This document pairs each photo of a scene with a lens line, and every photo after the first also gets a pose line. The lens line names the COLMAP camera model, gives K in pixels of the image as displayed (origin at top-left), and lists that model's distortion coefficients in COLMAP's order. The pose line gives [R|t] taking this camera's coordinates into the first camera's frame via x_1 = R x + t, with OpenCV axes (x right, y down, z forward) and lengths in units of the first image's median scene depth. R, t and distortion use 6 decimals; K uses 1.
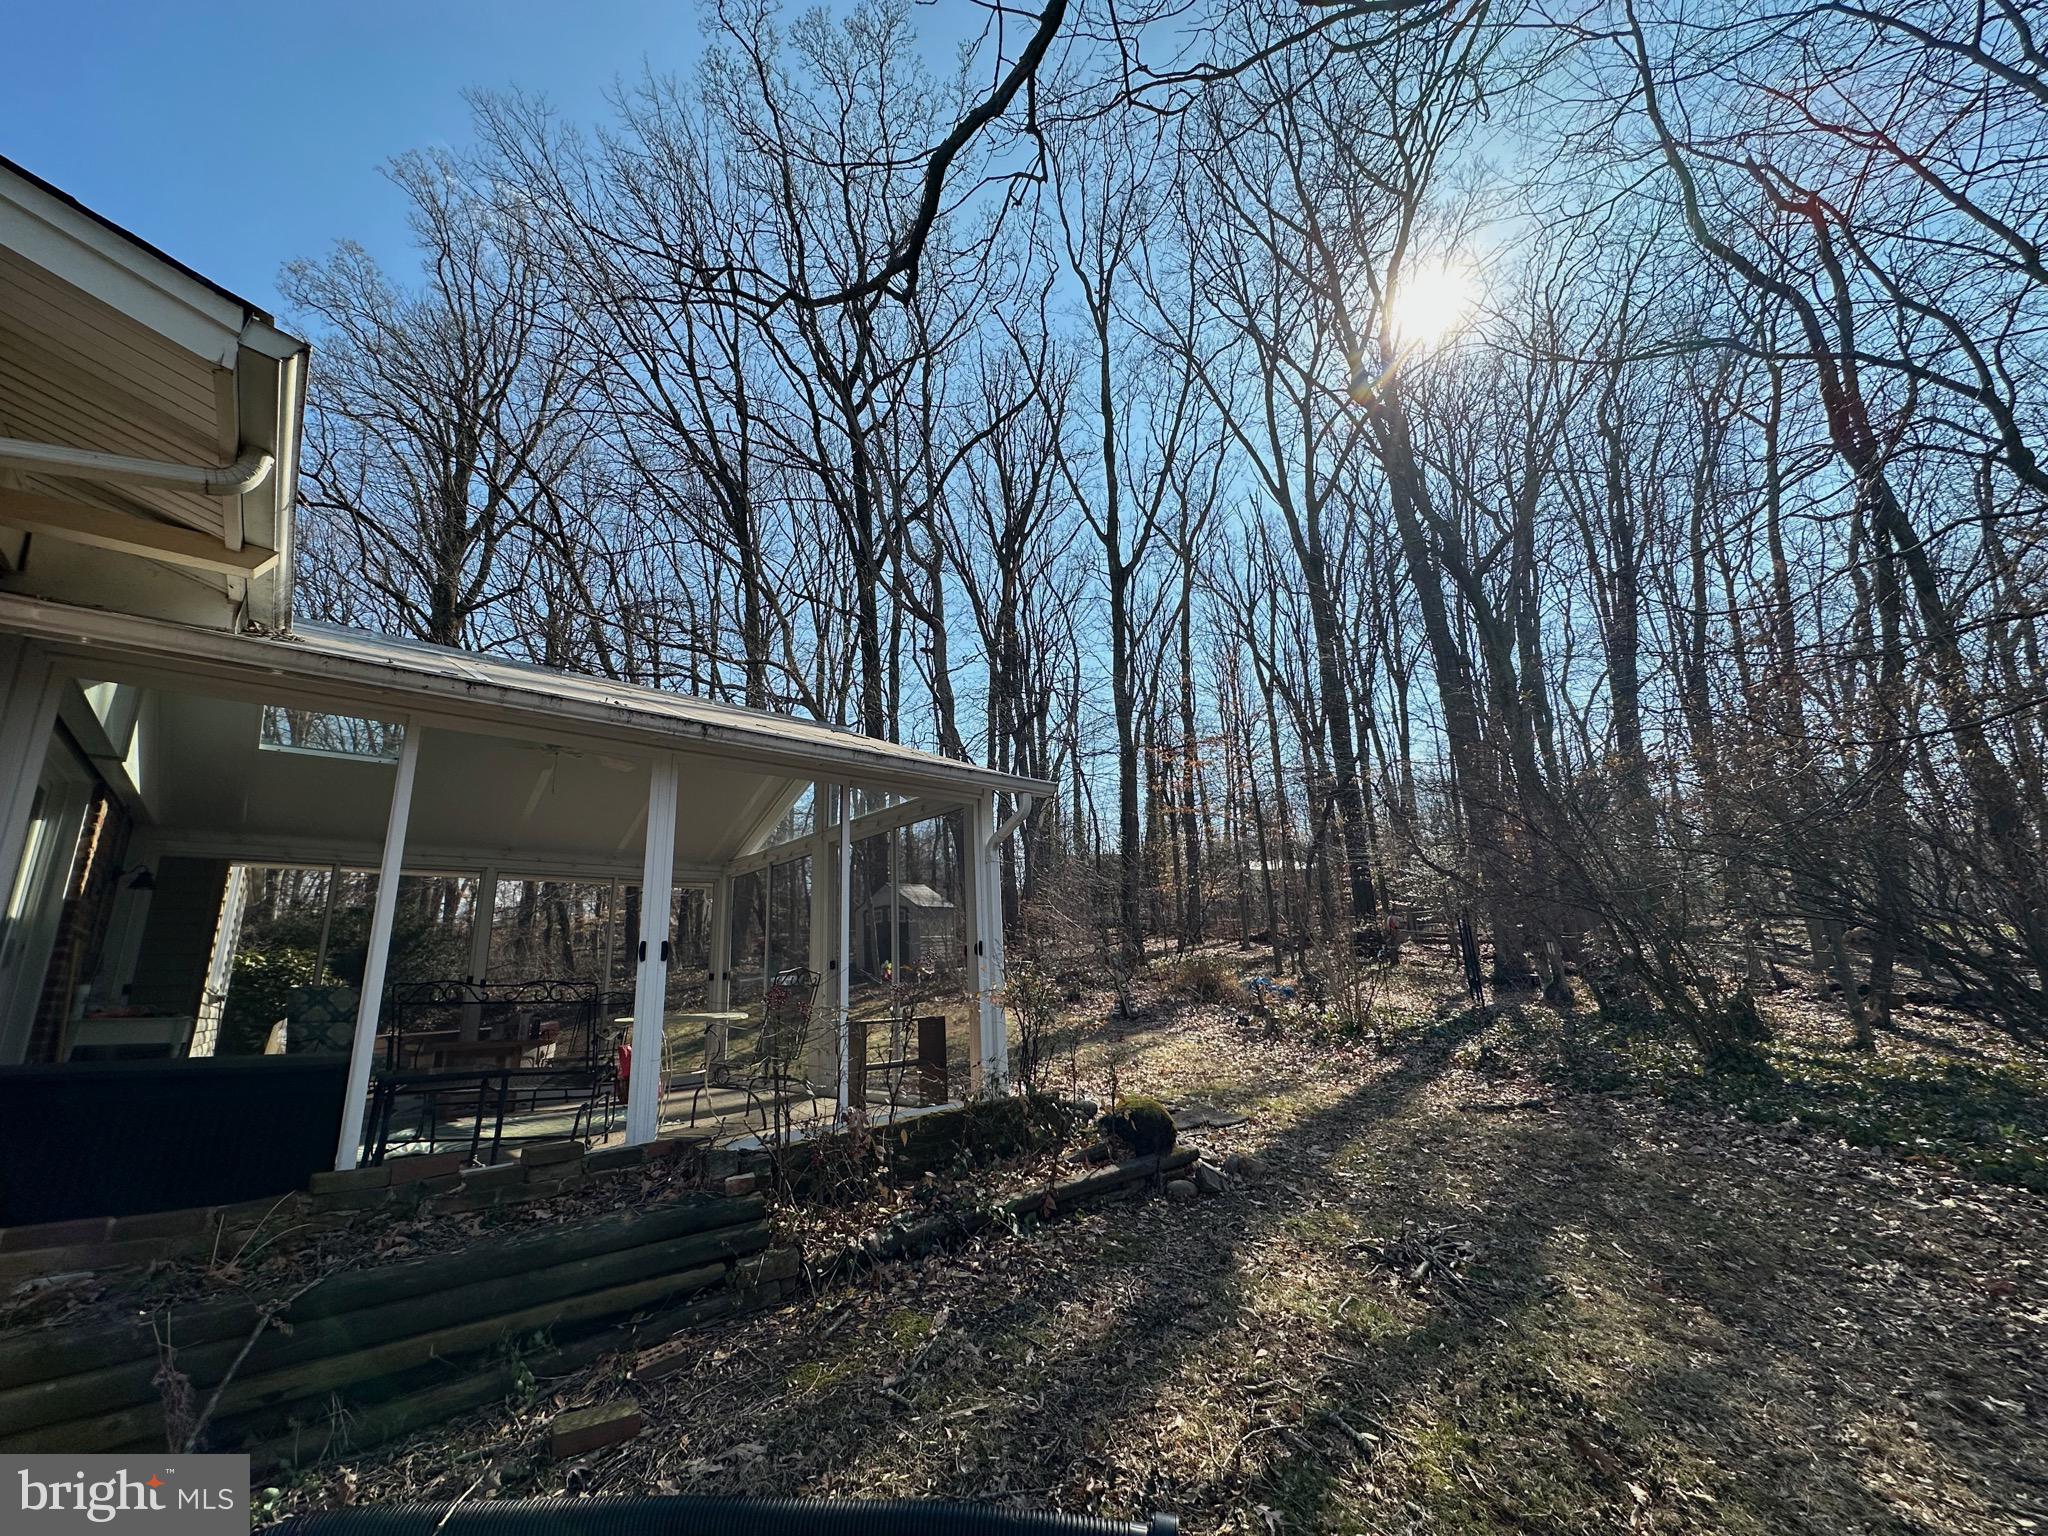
lens RADIAL K [[809.2, 0, 1024.0], [0, 809.2, 768.0], [0, 0, 1]] dist [-0.000631, 0.000061]
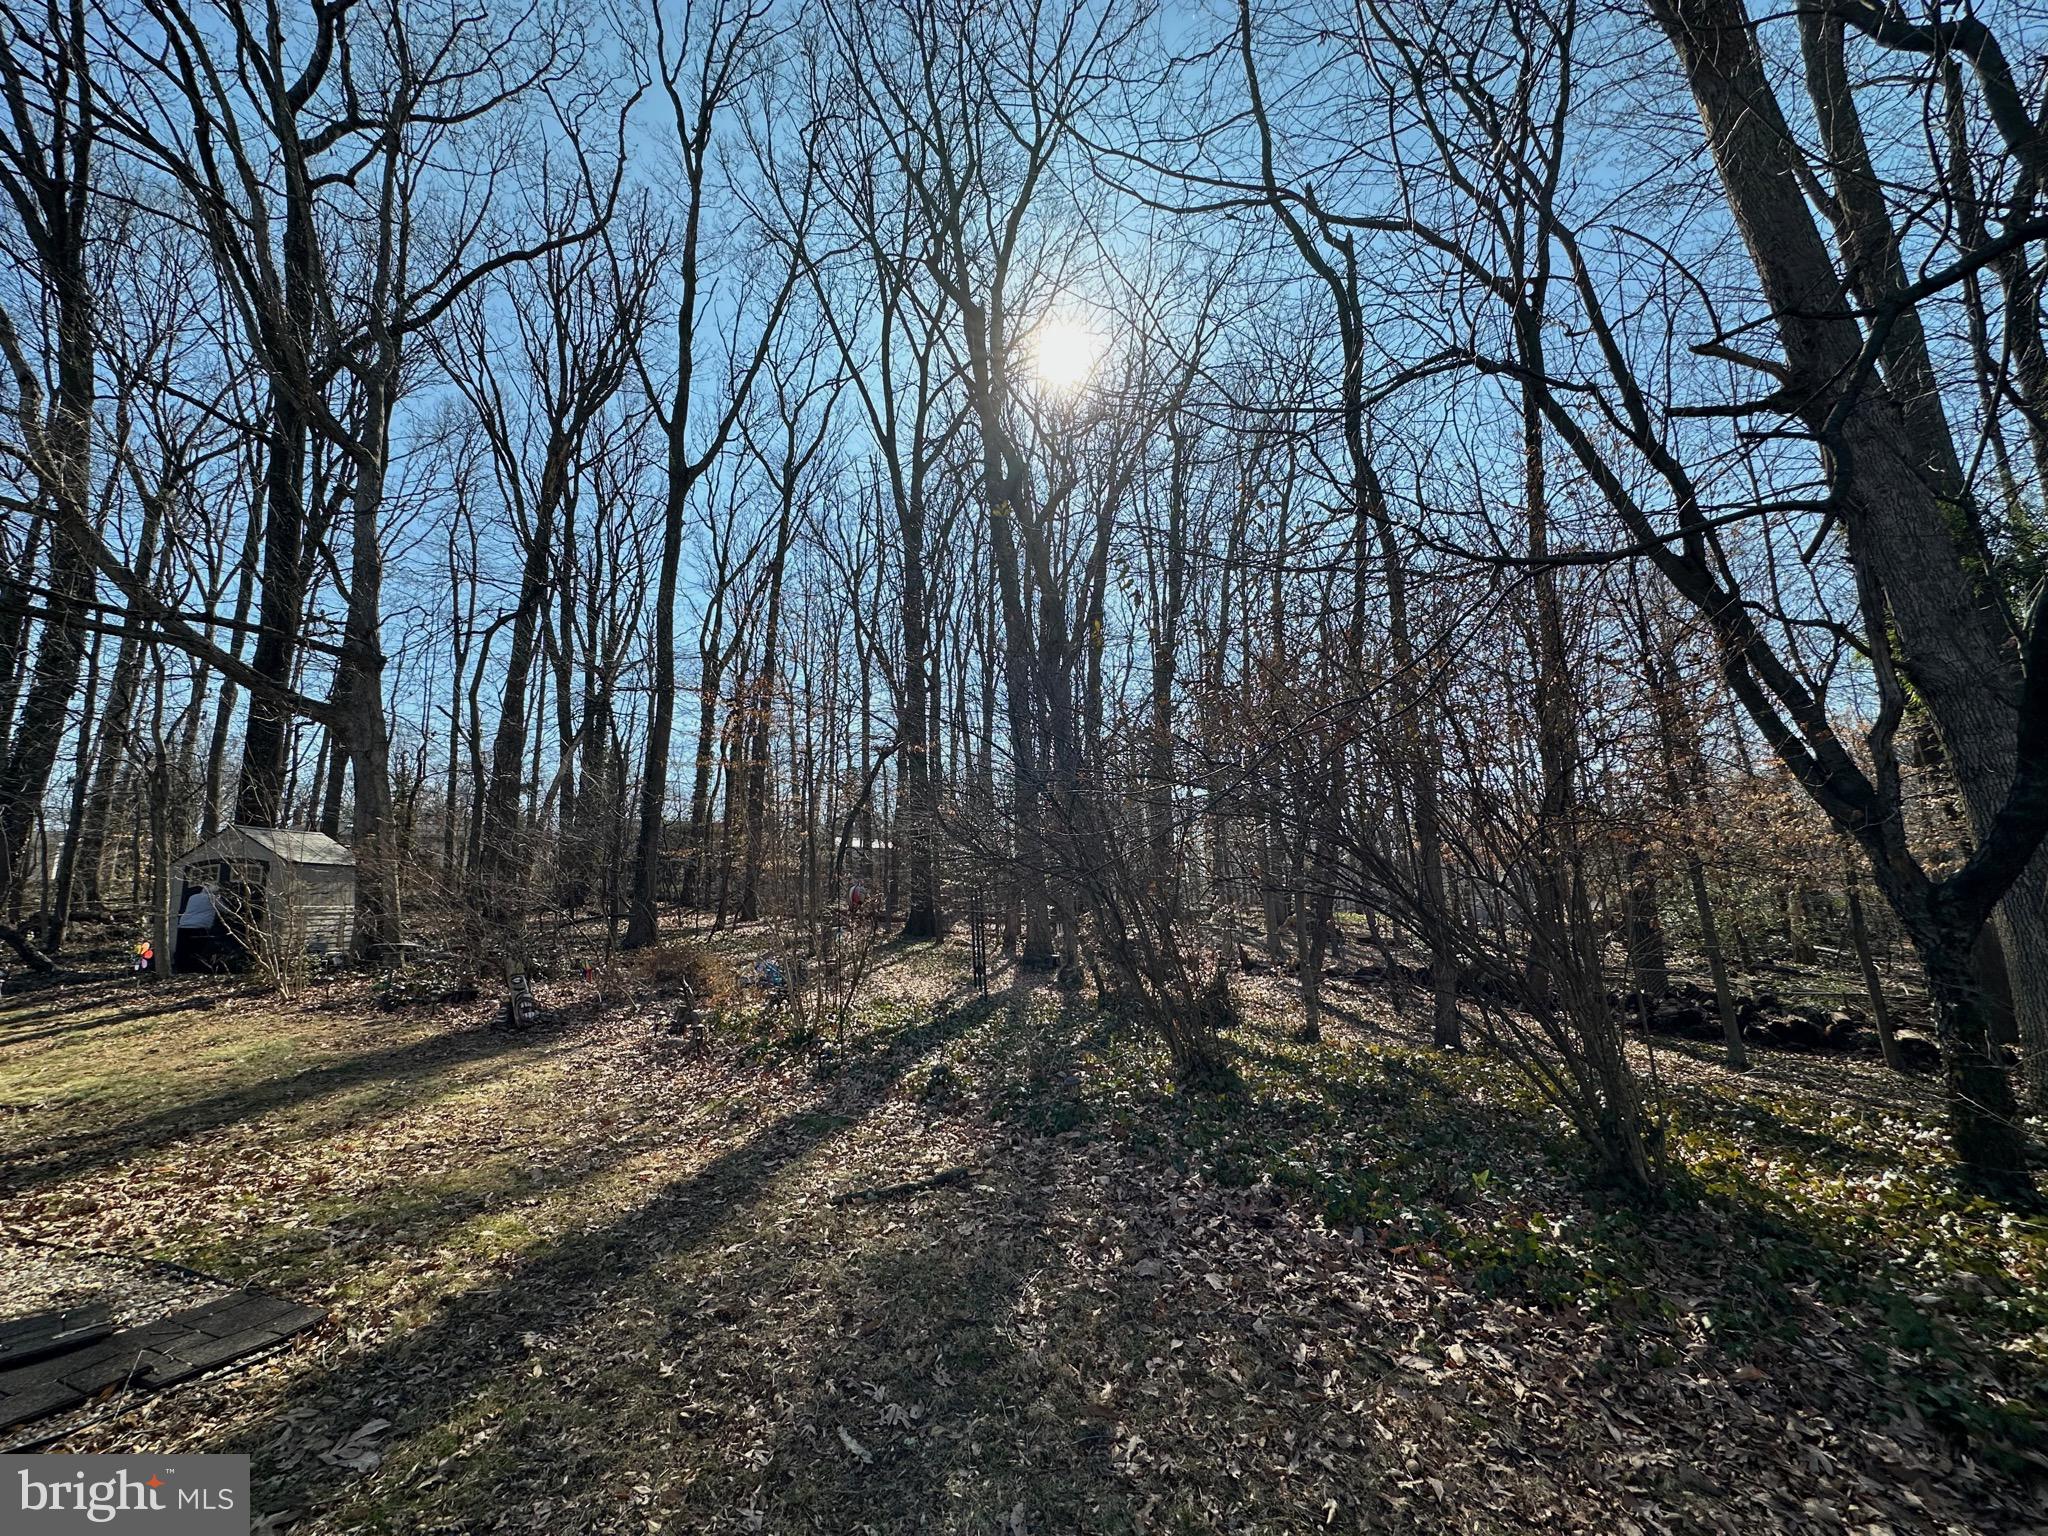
lens RADIAL K [[809.2, 0, 1024.0], [0, 809.2, 768.0], [0, 0, 1]] dist [-0.000631, 0.000061]
pose [[0.885194, 0.095772, 0.455258, 0.078461], [-0.107720, 0.994181, 0.000304, 0.019316], [-0.452580, -0.049309, 0.890360, 0.092572]]
